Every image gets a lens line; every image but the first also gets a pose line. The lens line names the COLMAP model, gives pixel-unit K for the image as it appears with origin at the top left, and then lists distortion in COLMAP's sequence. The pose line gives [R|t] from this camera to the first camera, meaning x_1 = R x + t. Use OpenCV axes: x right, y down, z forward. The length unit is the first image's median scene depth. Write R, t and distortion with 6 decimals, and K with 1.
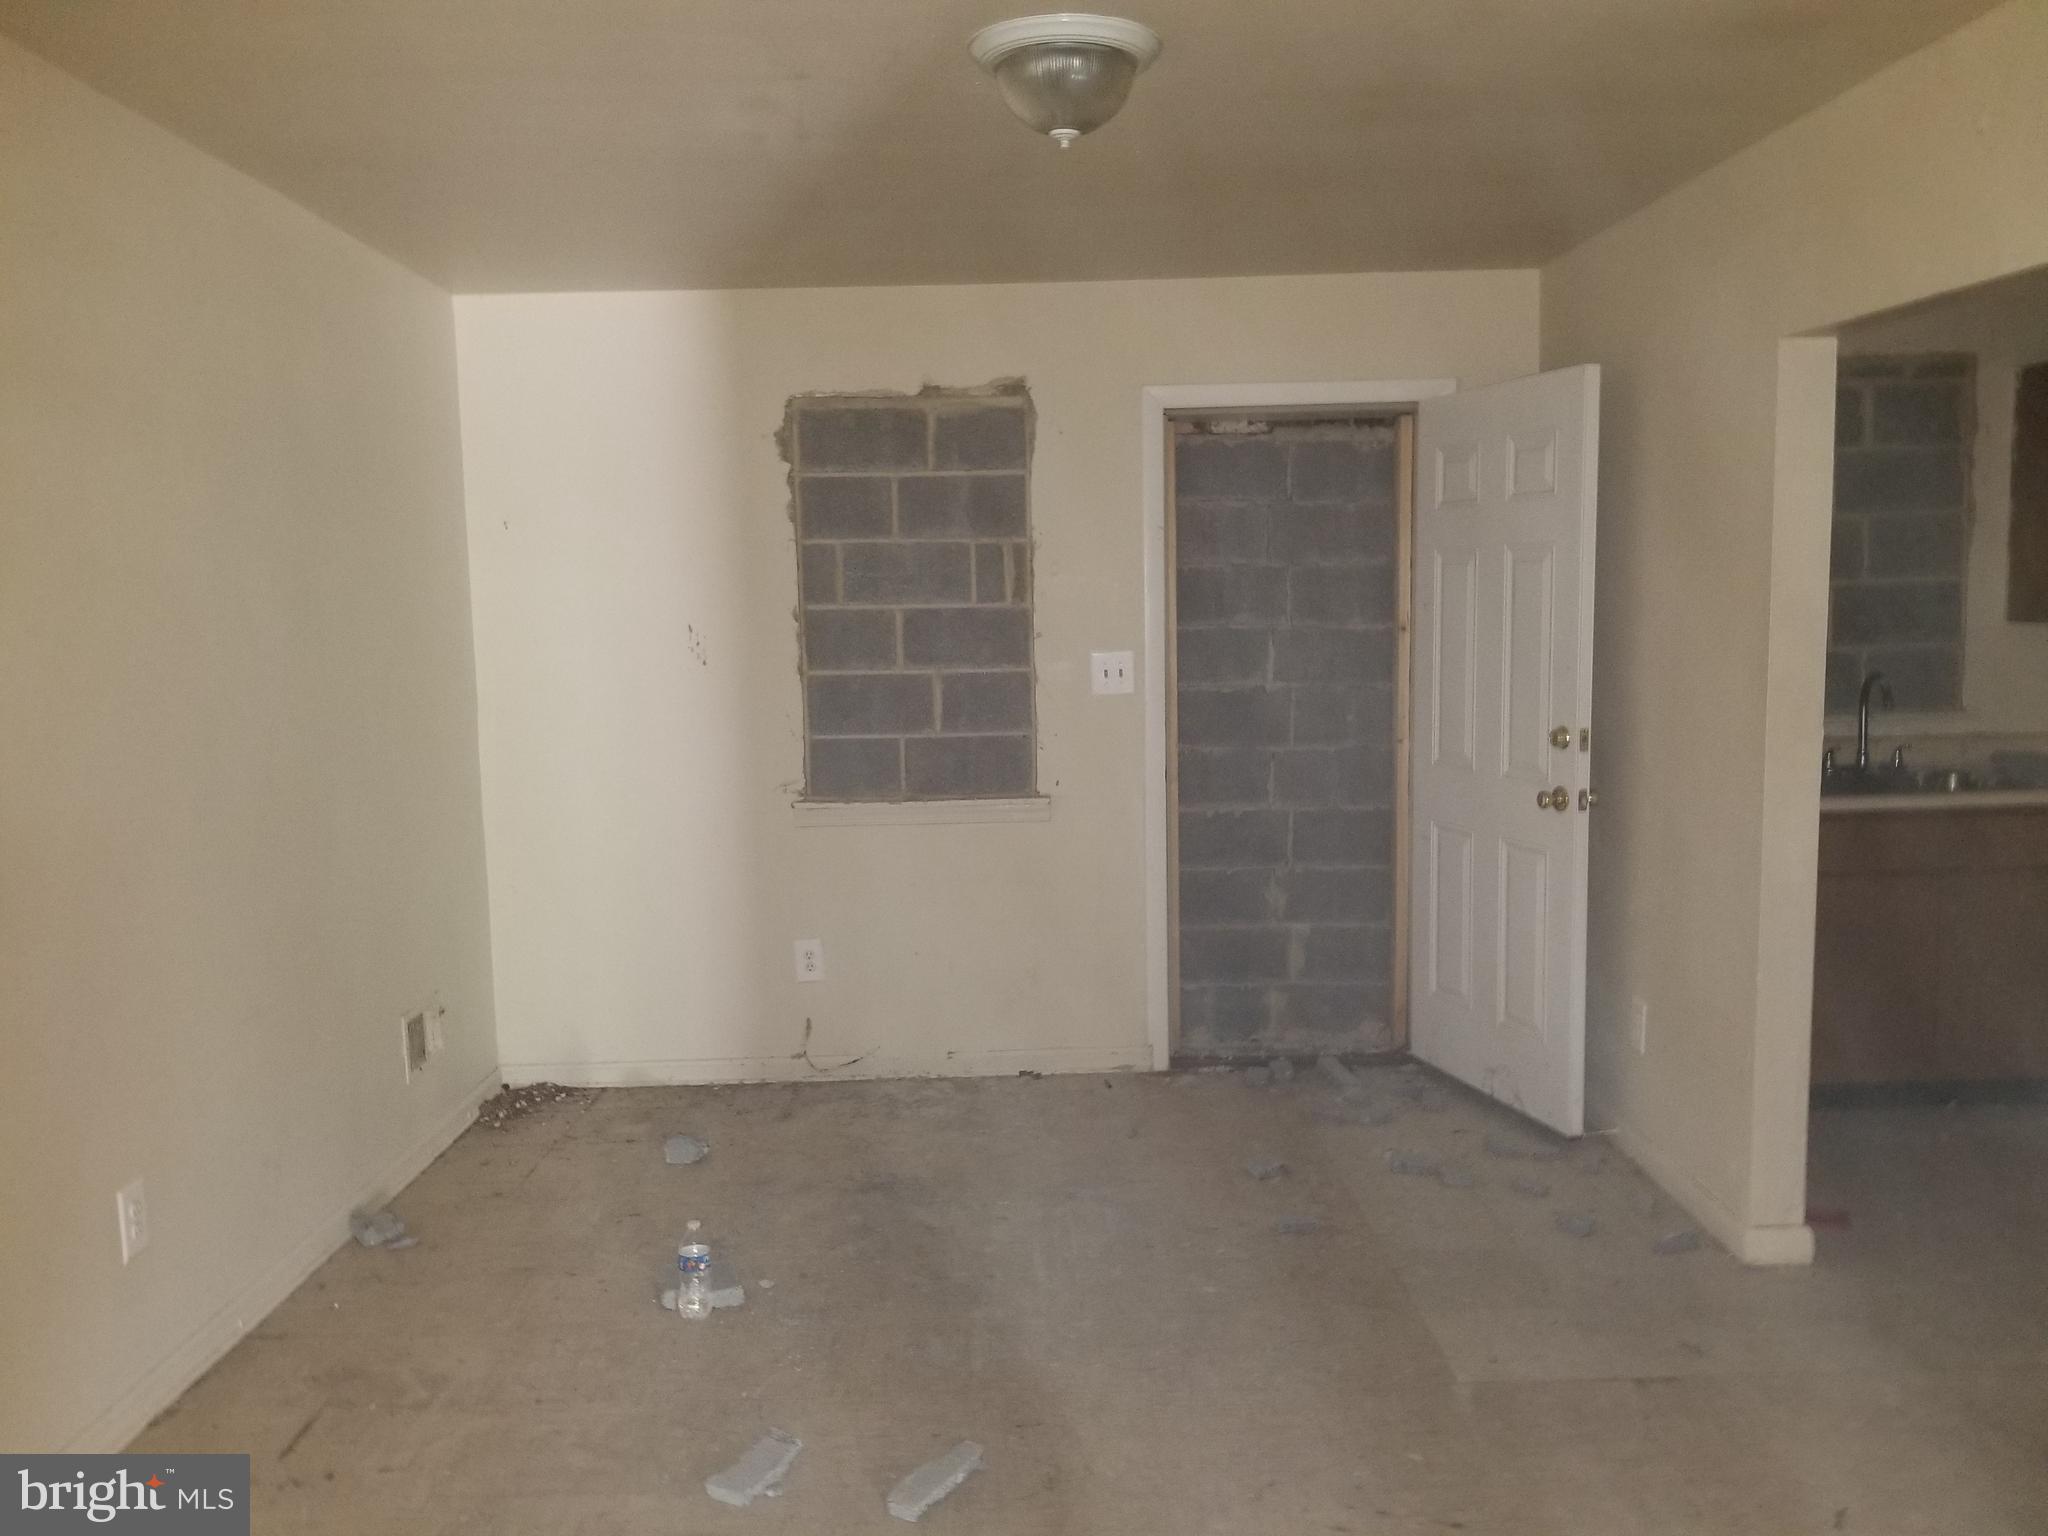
lens RADIAL K [[1573.5, 0, 1022.3], [0, 1573.5, 817.9], [0, 0, 1]] dist [0.087641, -0.190448]
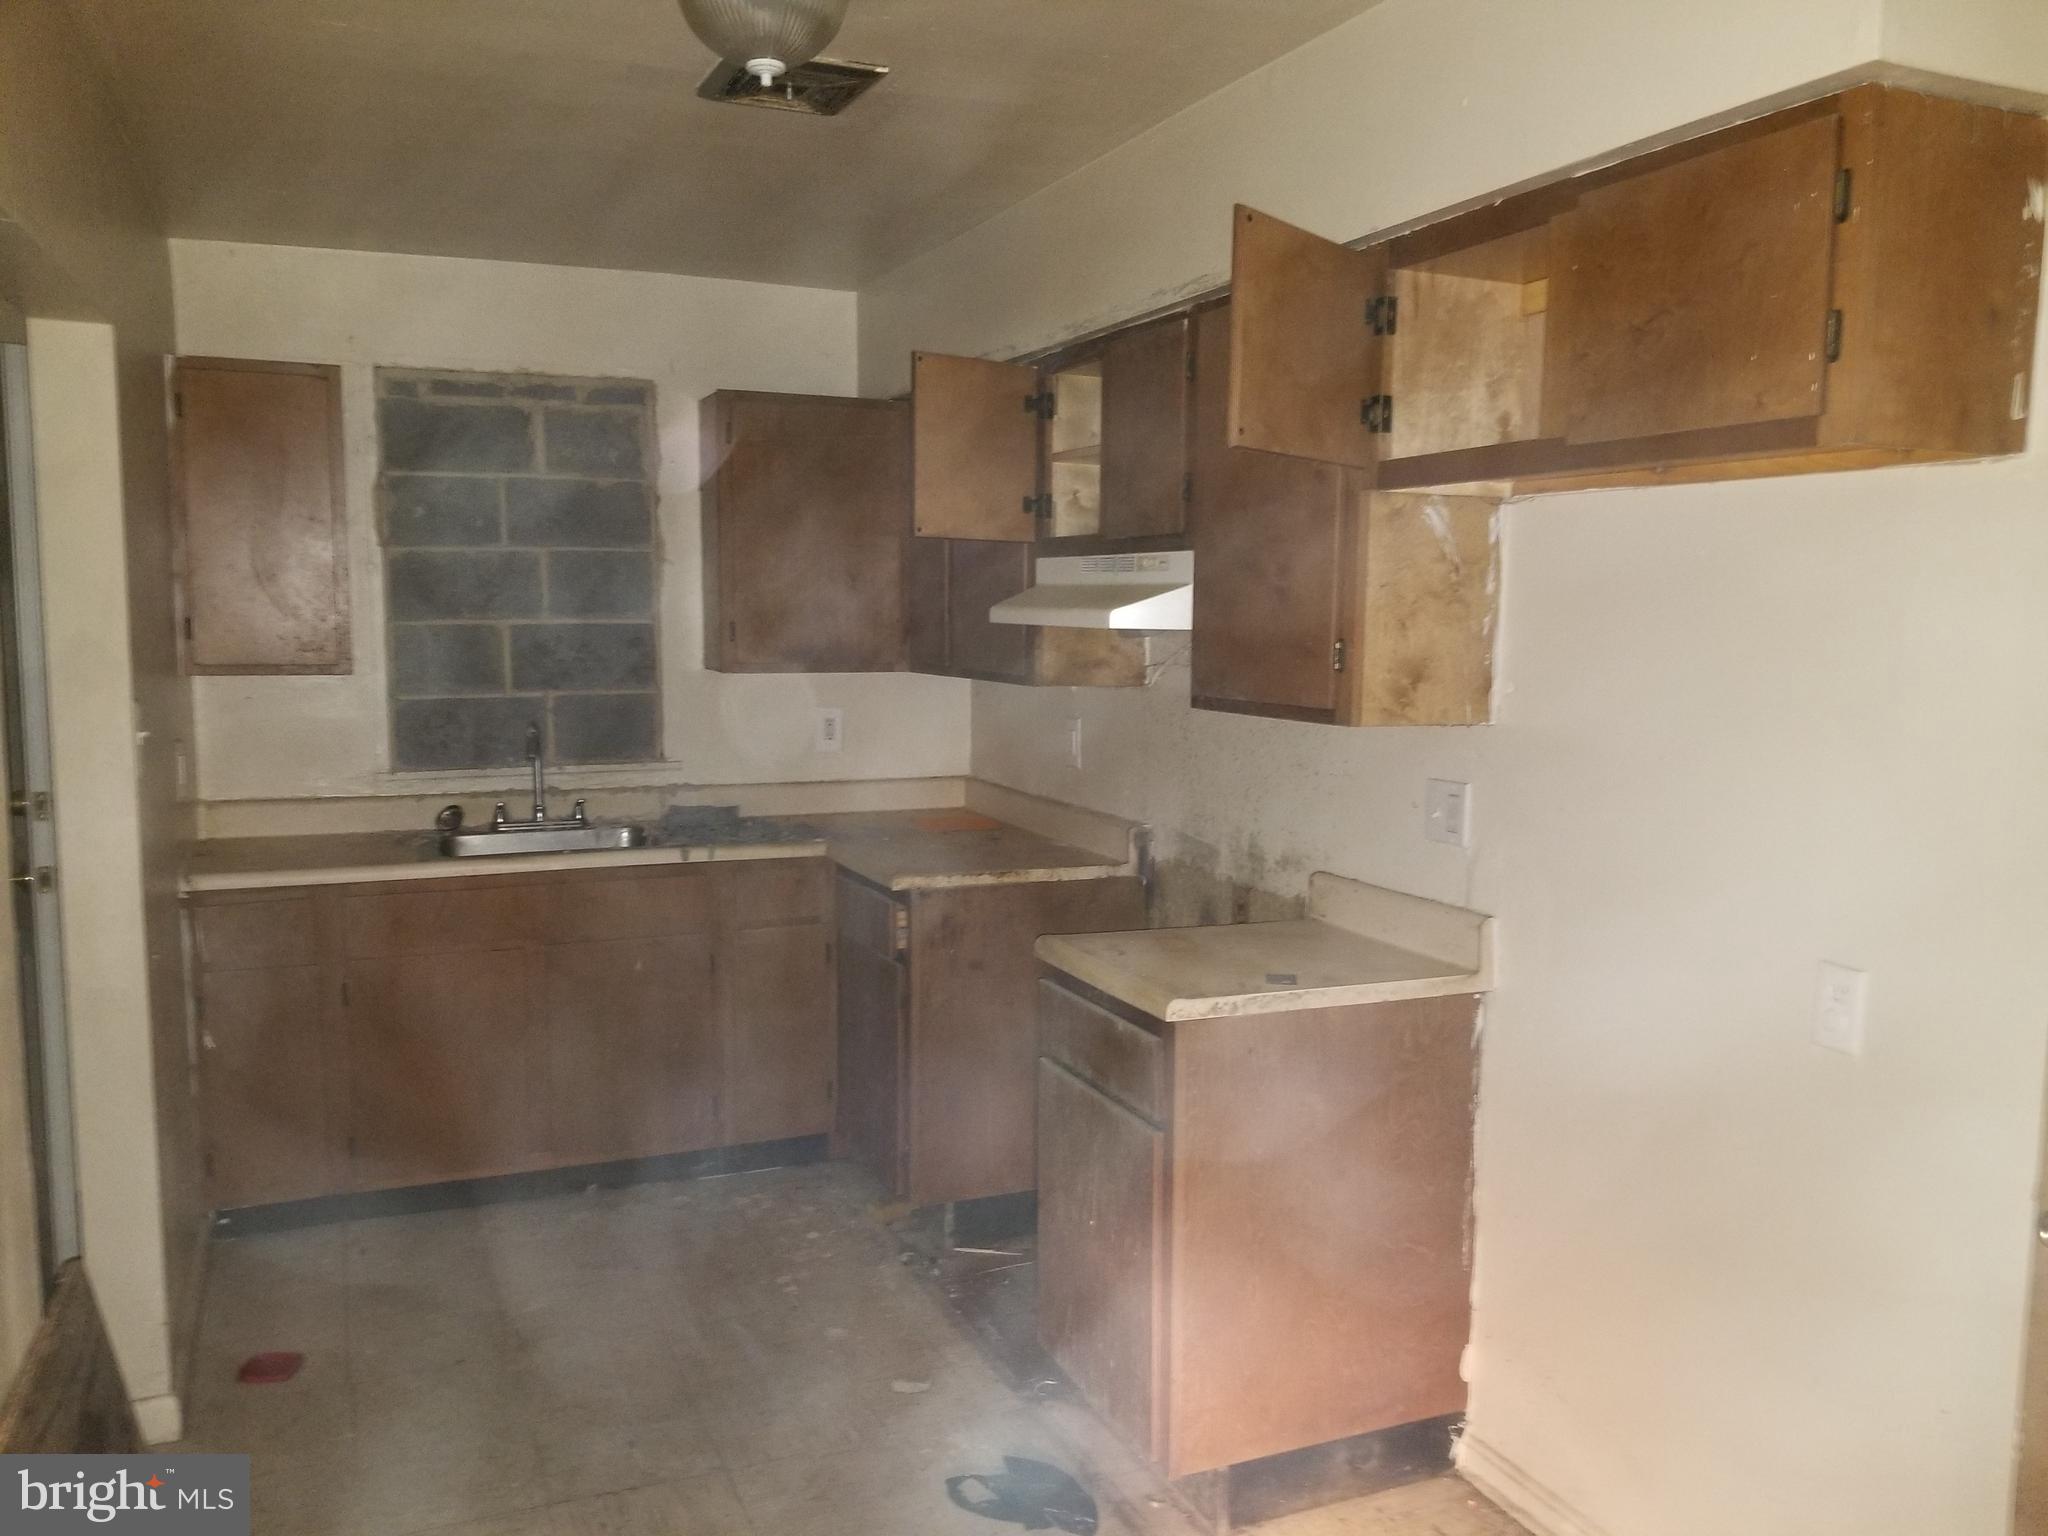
lens RADIAL K [[1573.5, 0, 1022.3], [0, 1573.5, 817.9], [0, 0, 1]] dist [0.087641, -0.190448]
pose [[0.921997, -0.019685, 0.386696, 0.432989], [0.023951, 0.999694, -0.006216, -0.022277], [-0.386456, 0.014993, 0.922186, 0.046157]]
